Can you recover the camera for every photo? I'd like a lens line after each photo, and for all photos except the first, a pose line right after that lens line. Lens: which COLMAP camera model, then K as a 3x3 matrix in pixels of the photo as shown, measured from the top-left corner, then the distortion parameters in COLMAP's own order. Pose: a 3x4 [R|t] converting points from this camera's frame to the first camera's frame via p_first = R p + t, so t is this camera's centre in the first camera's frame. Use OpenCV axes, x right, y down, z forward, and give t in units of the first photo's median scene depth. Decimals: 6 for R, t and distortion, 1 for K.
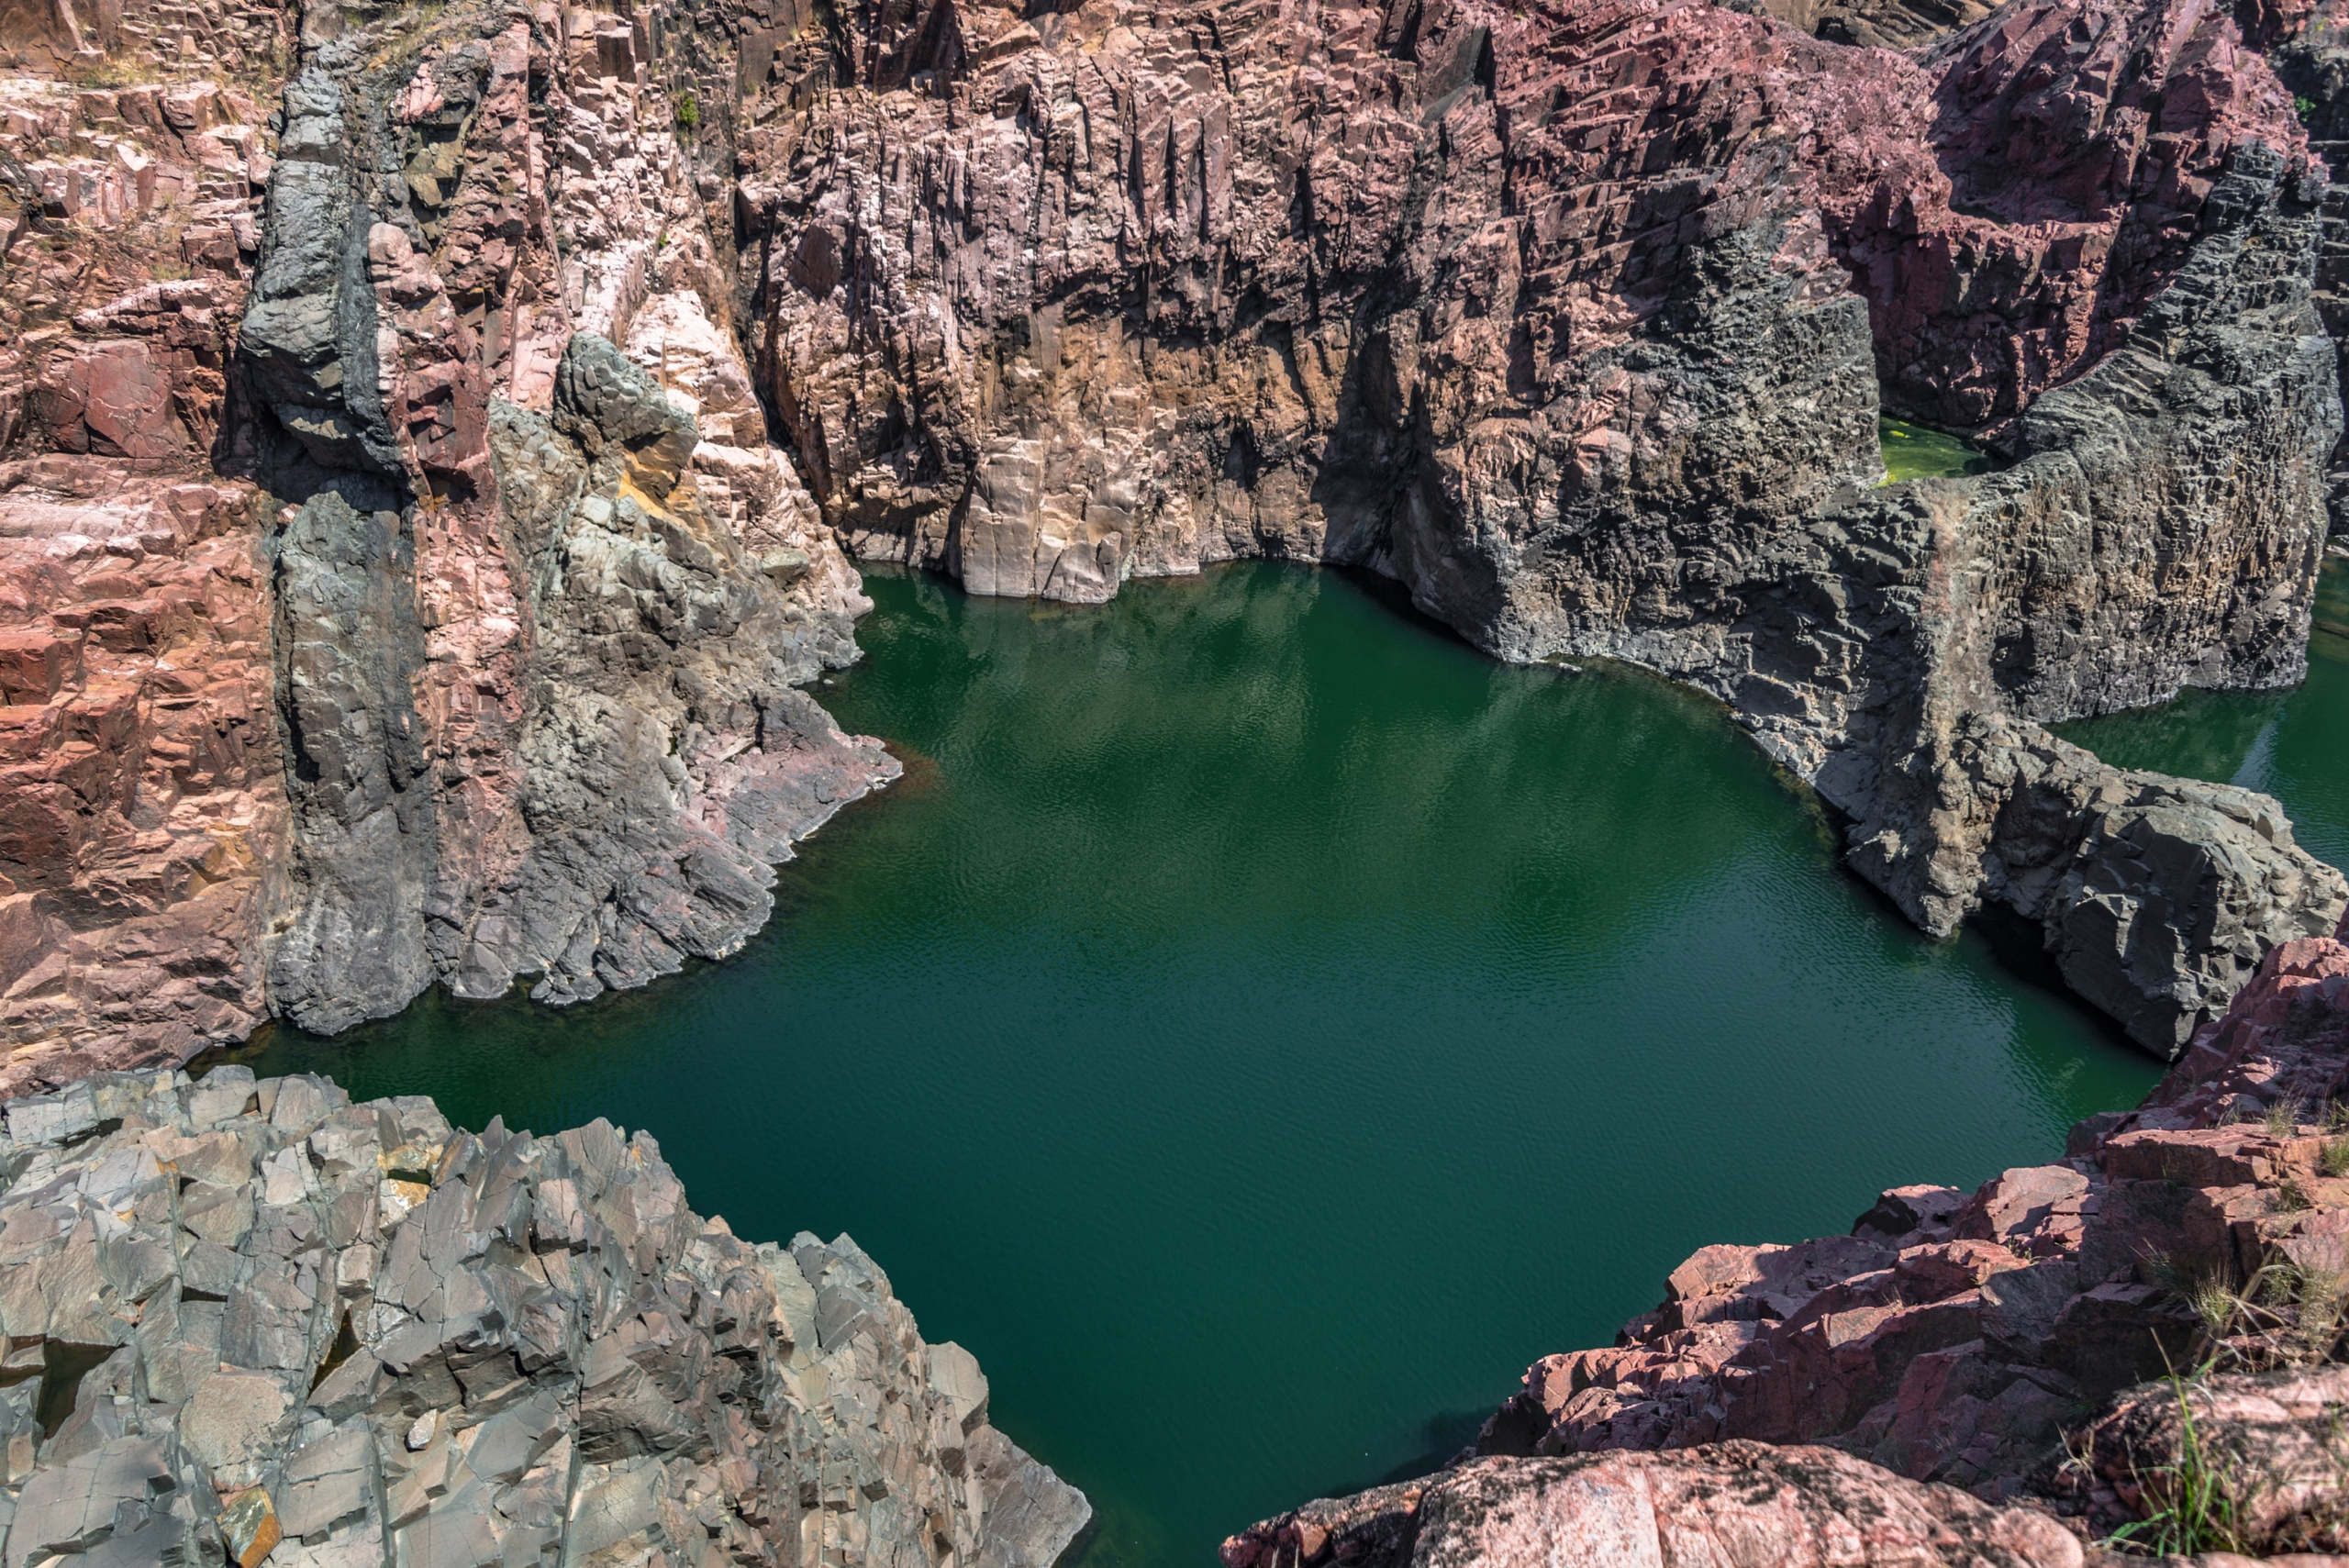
lens RADIAL K [[1785.5, 0, 1168.7], [0, 1785.5, 775.2], [0, 0, 1]] dist [0.017024, -0.004922]
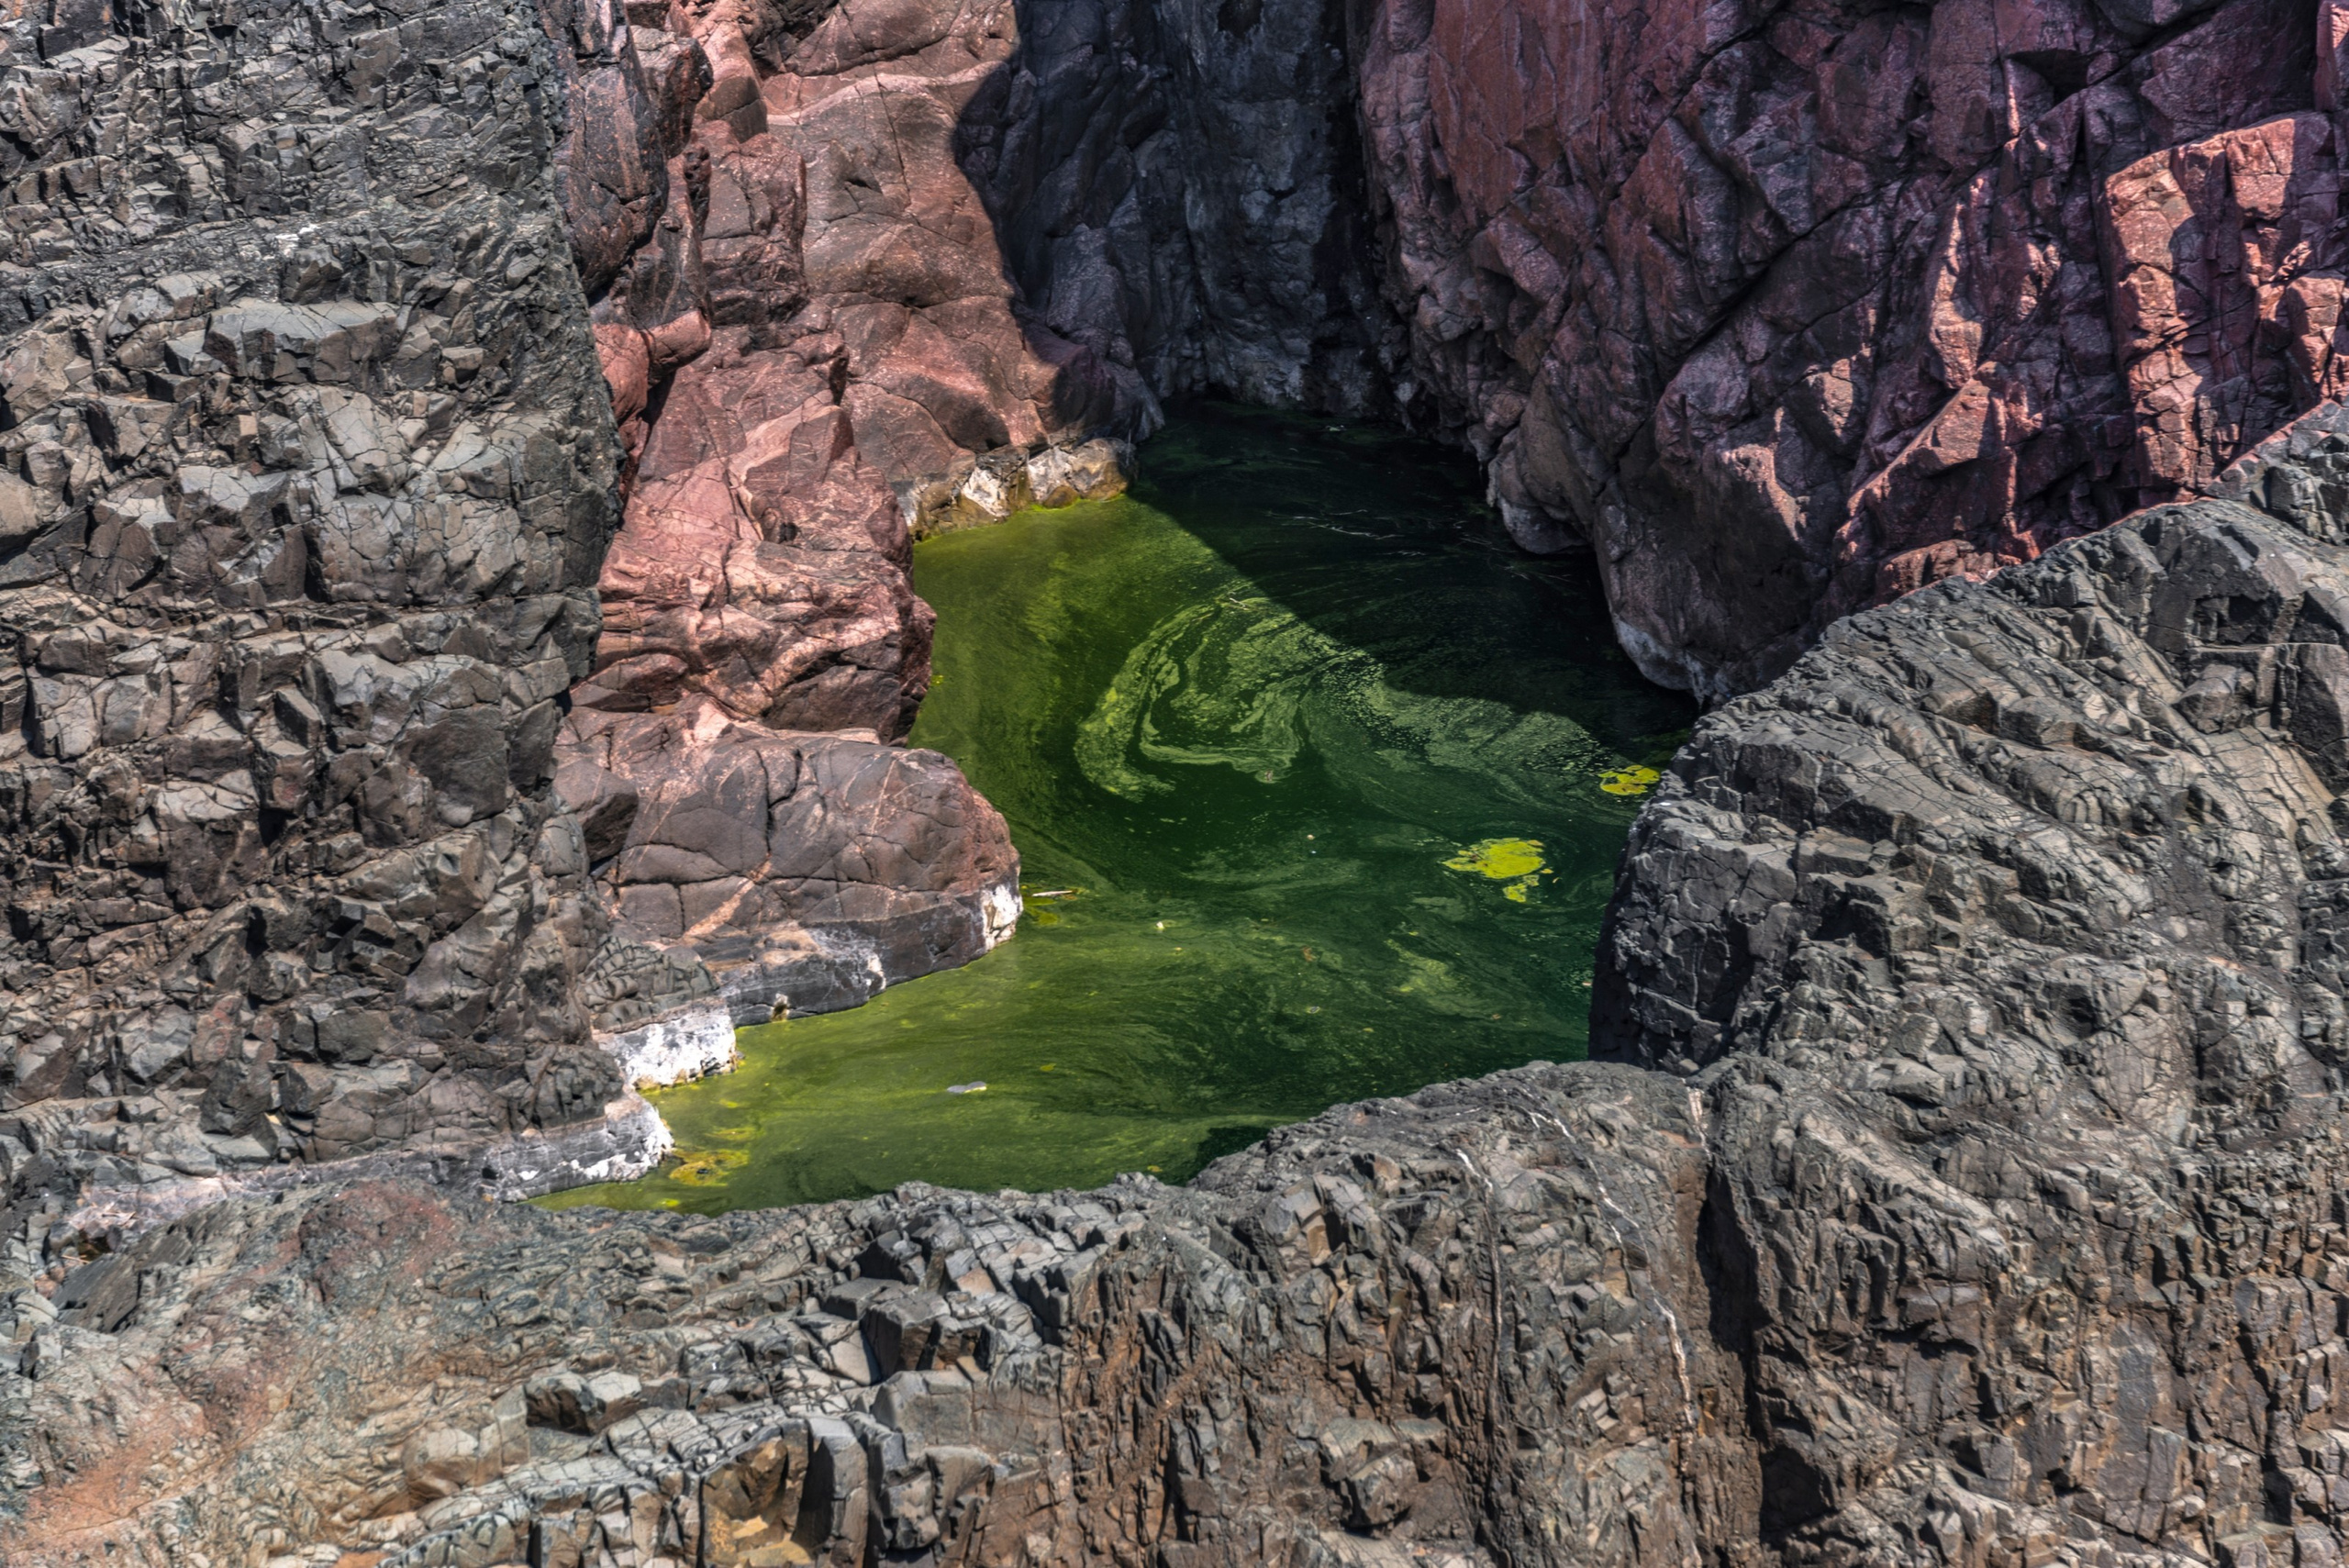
lens RADIAL K [[10805.6, 0, 1174.5], [0, 10805.6, 784.1], [0, 0, 1]] dist [0.160127, 0.000000]
pose [[0.965343, 0.063884, -0.253044, 0.607791], [-0.107978, 0.980467, -0.164396, -0.069069], [0.237599, 0.186021, 0.953385, 0.263478]]
